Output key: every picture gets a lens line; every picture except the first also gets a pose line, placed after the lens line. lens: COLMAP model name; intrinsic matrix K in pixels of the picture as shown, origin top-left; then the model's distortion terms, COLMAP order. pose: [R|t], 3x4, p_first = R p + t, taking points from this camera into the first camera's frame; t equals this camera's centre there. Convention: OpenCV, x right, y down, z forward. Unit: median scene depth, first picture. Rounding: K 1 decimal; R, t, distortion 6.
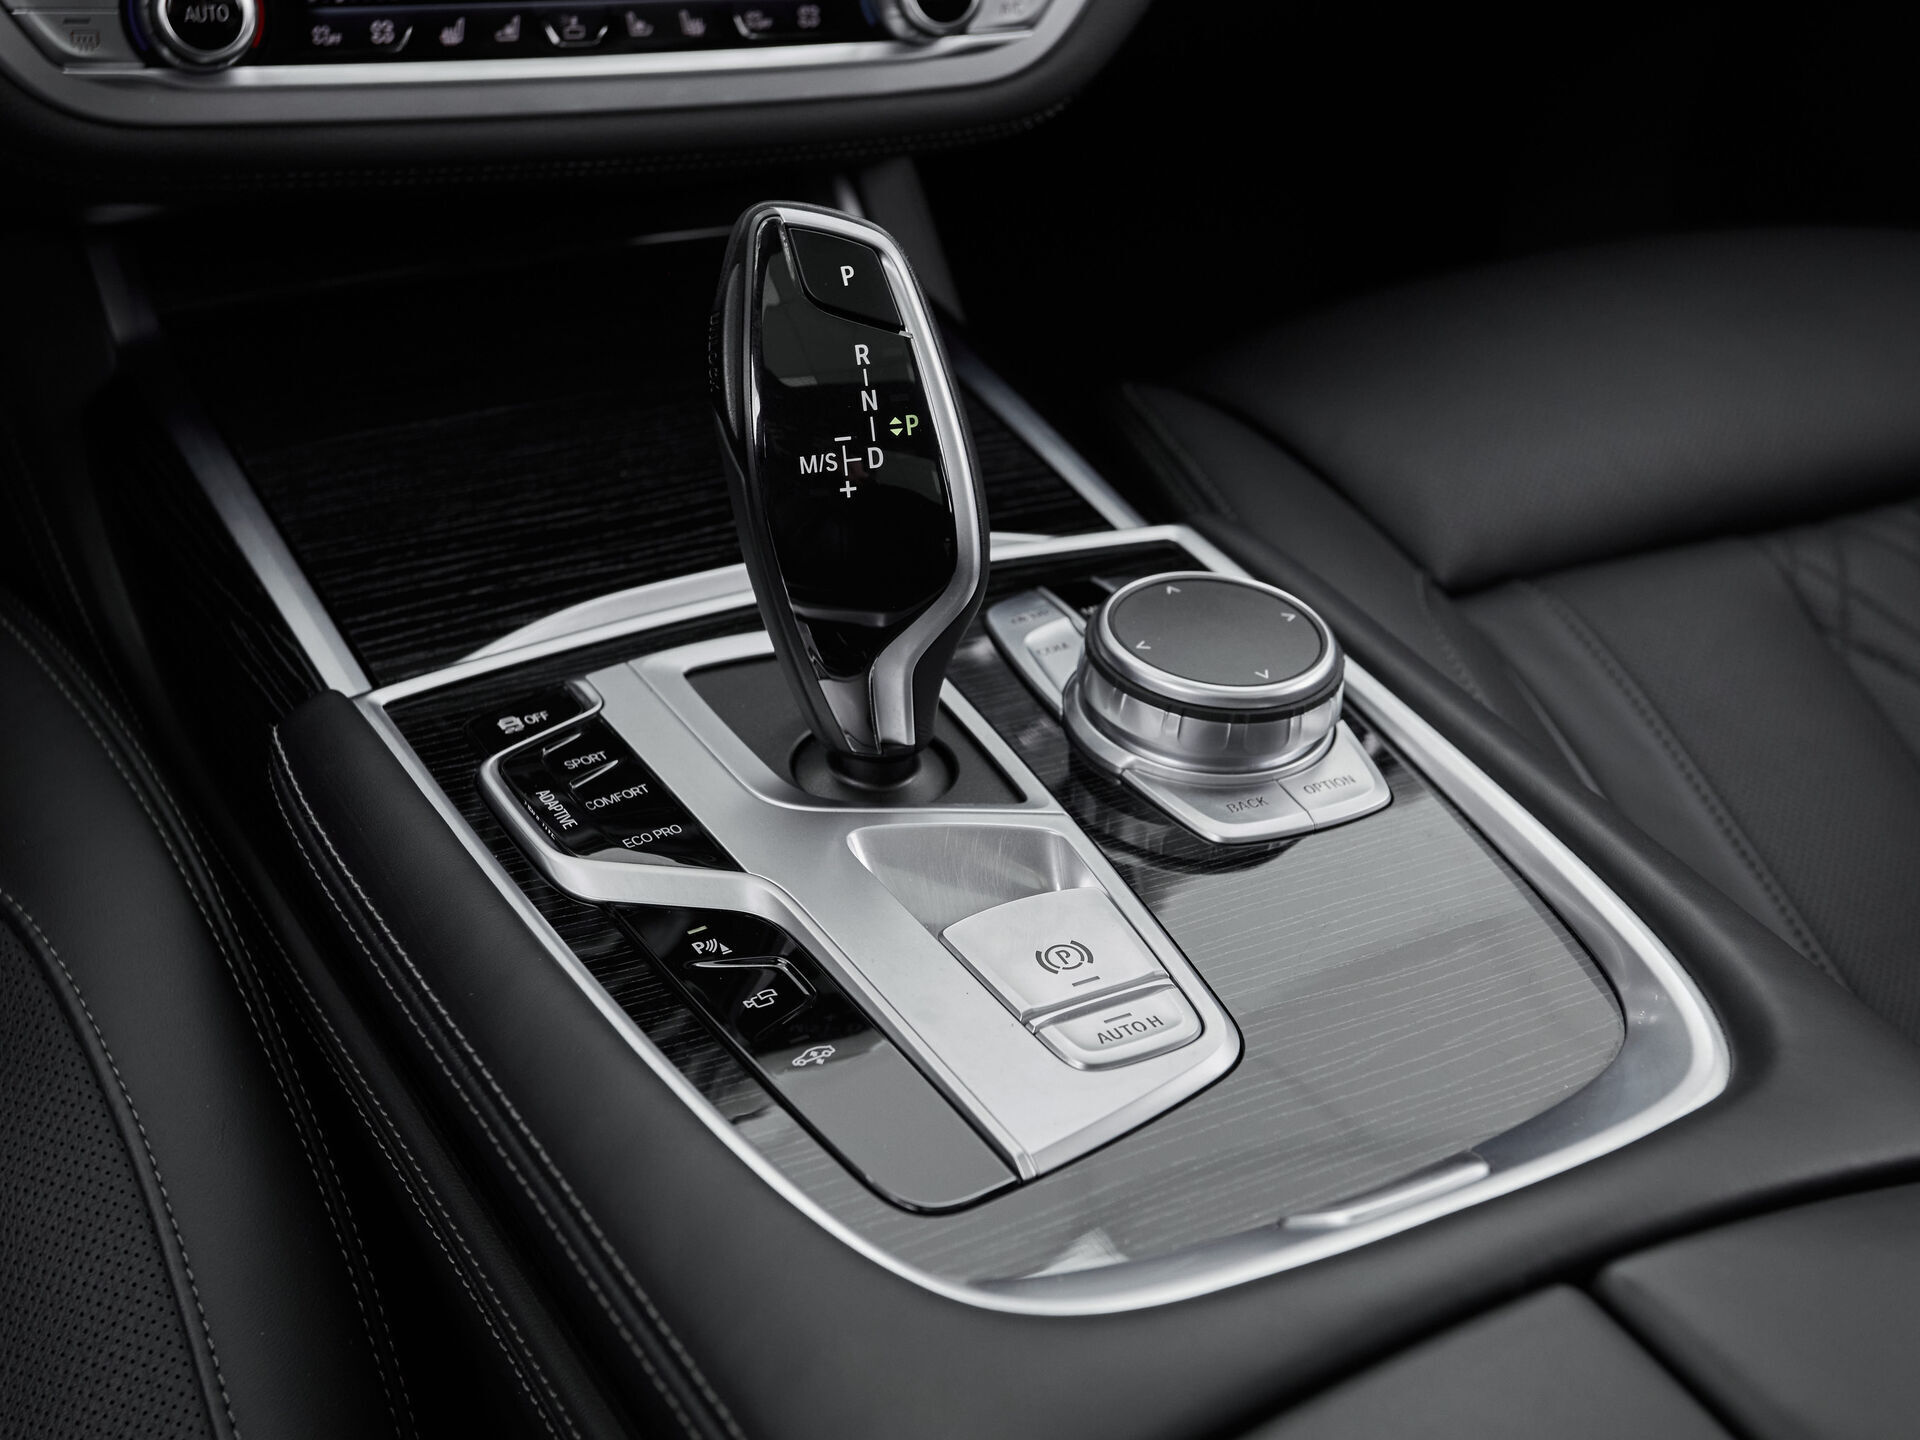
lens RADIAL K [[2585.6, 0, 945.2], [0, 2585.6, 708.9], [0, 0, 1]] dist [0.024216, 0.084974]
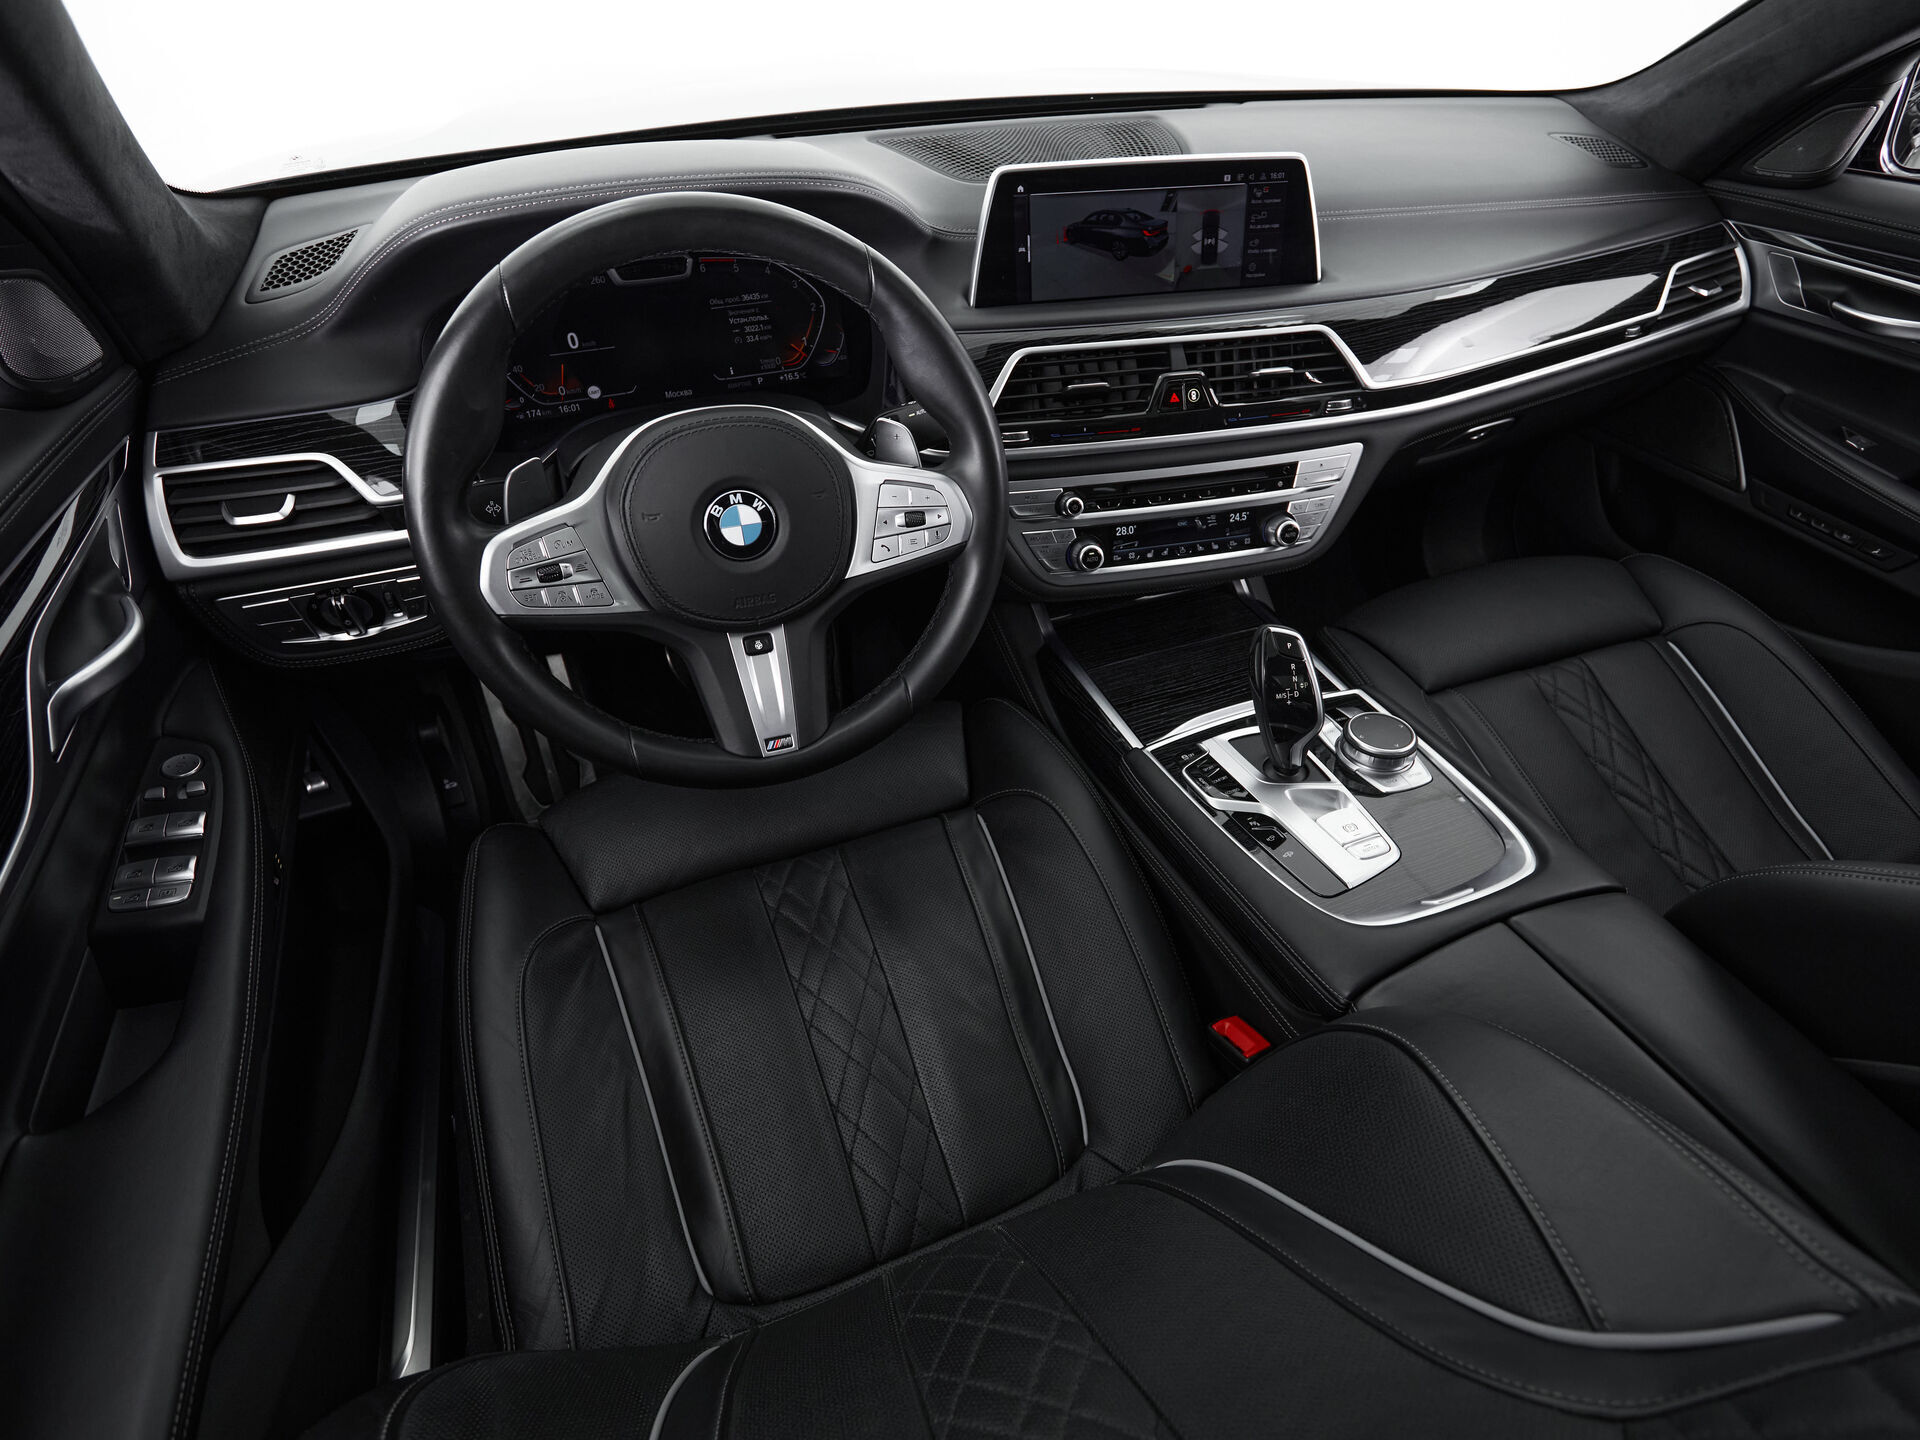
lens RADIAL K [[1014.4, 0, 1002.6], [0, 1014.4, 718.5], [0, 0, 1]] dist [-0.002714, -0.002720]
pose [[0.990202, -0.001447, -0.139636, -0.229924], [0.011968, 0.997147, 0.074534, -0.166020], [0.139130, -0.075475, 0.987394, -0.491450]]
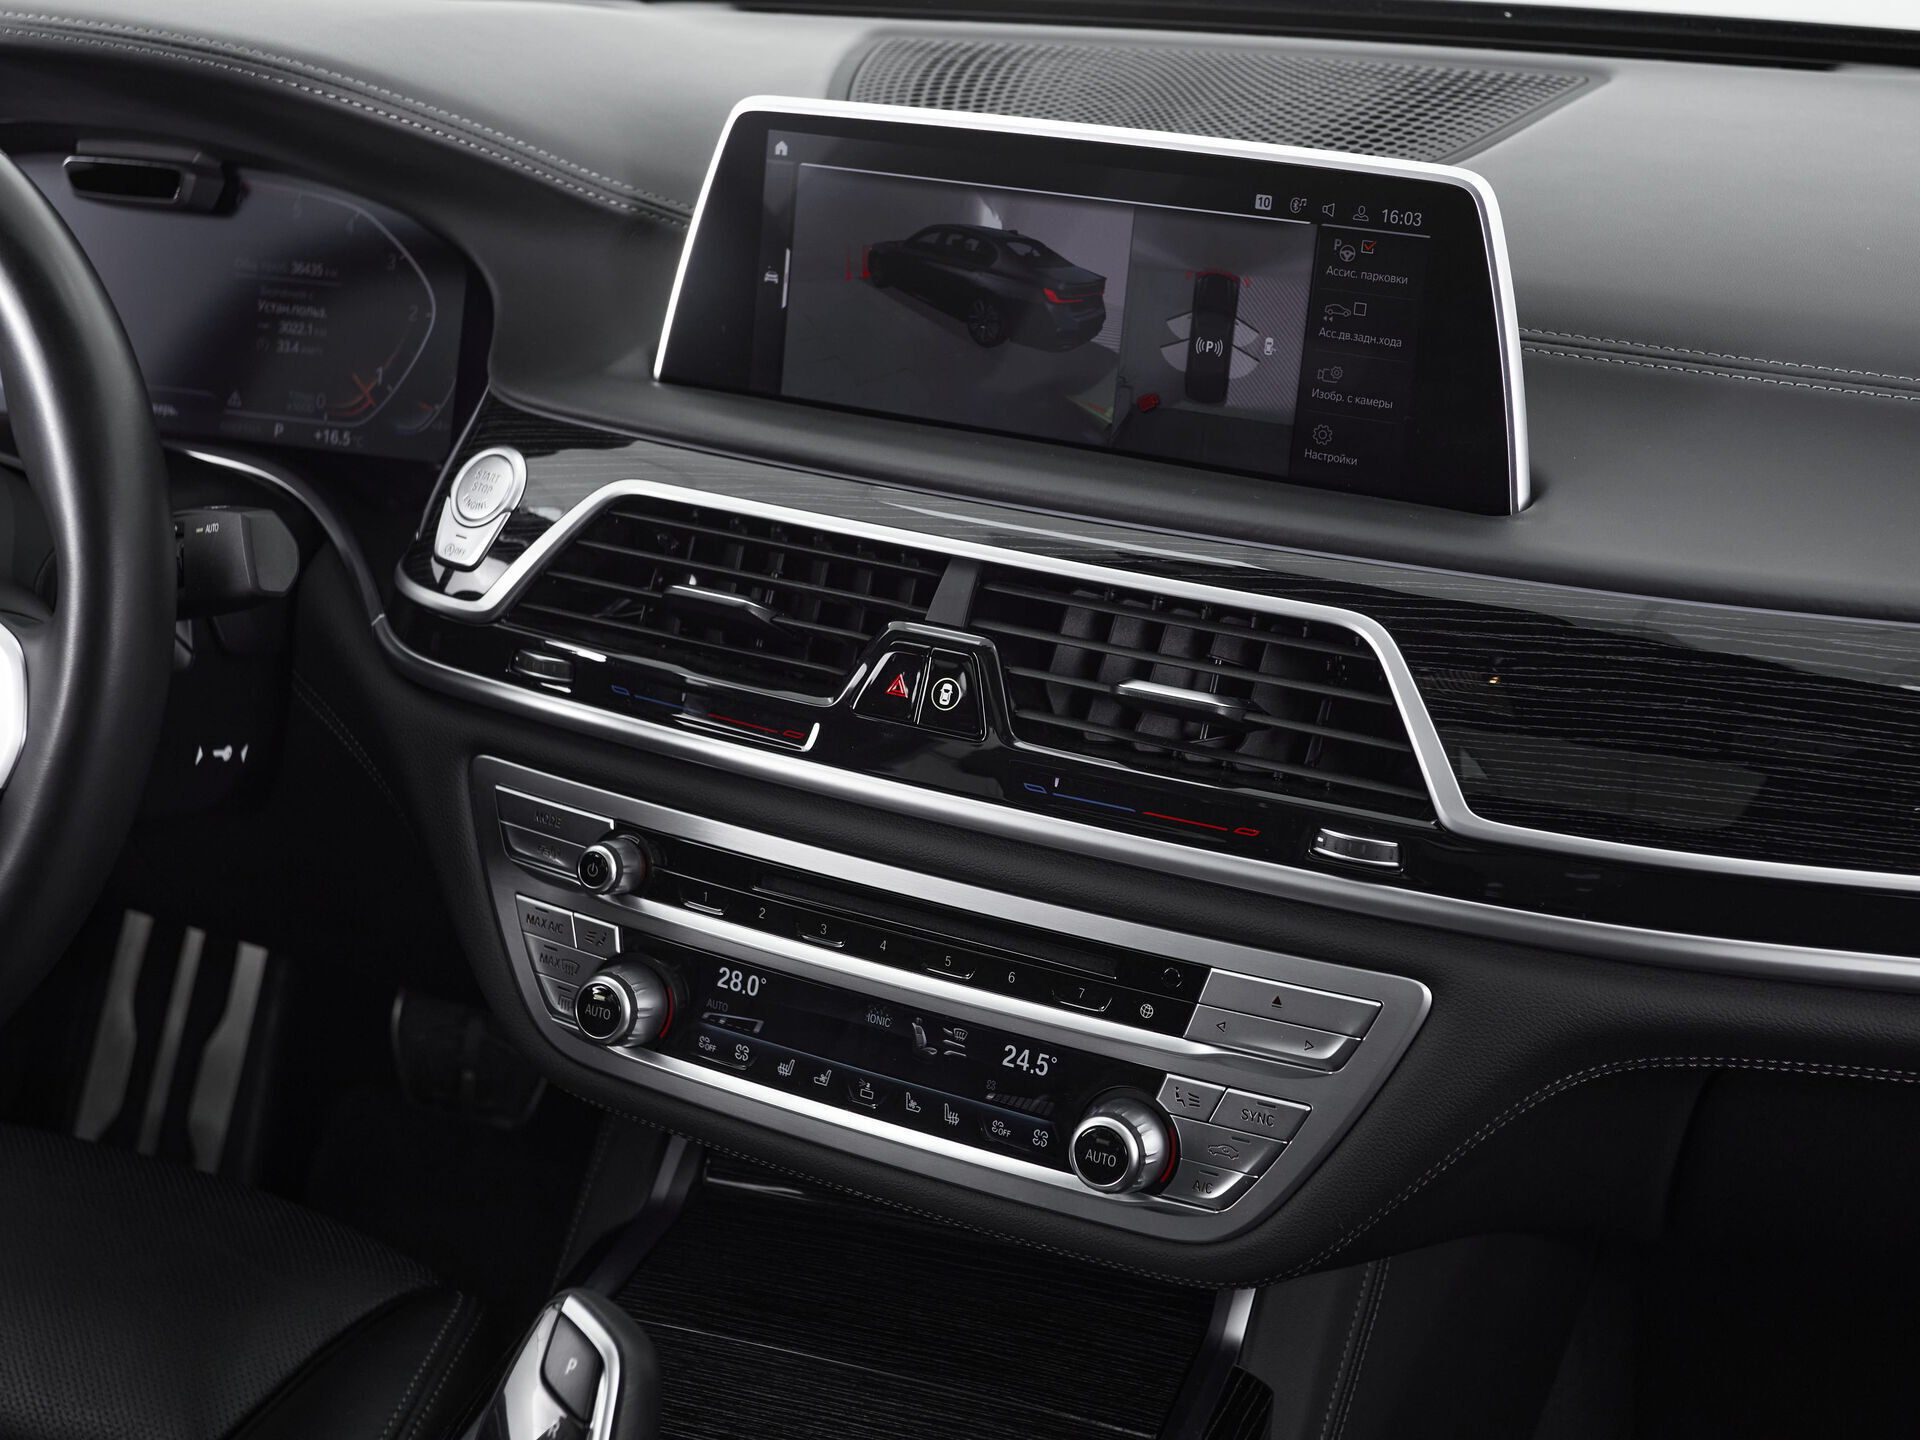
lens RADIAL K [[2677.8, 0, 960.7], [0, 2677.8, 617.4], [0, 0, 1]] dist [0.013720, 0.071354]
pose [[0.664097, 0.182108, -0.725128, 0.947227], [-0.375178, 0.920097, -0.112529, -0.410494], [0.646696, 0.346783, 0.679357, 0.068329]]
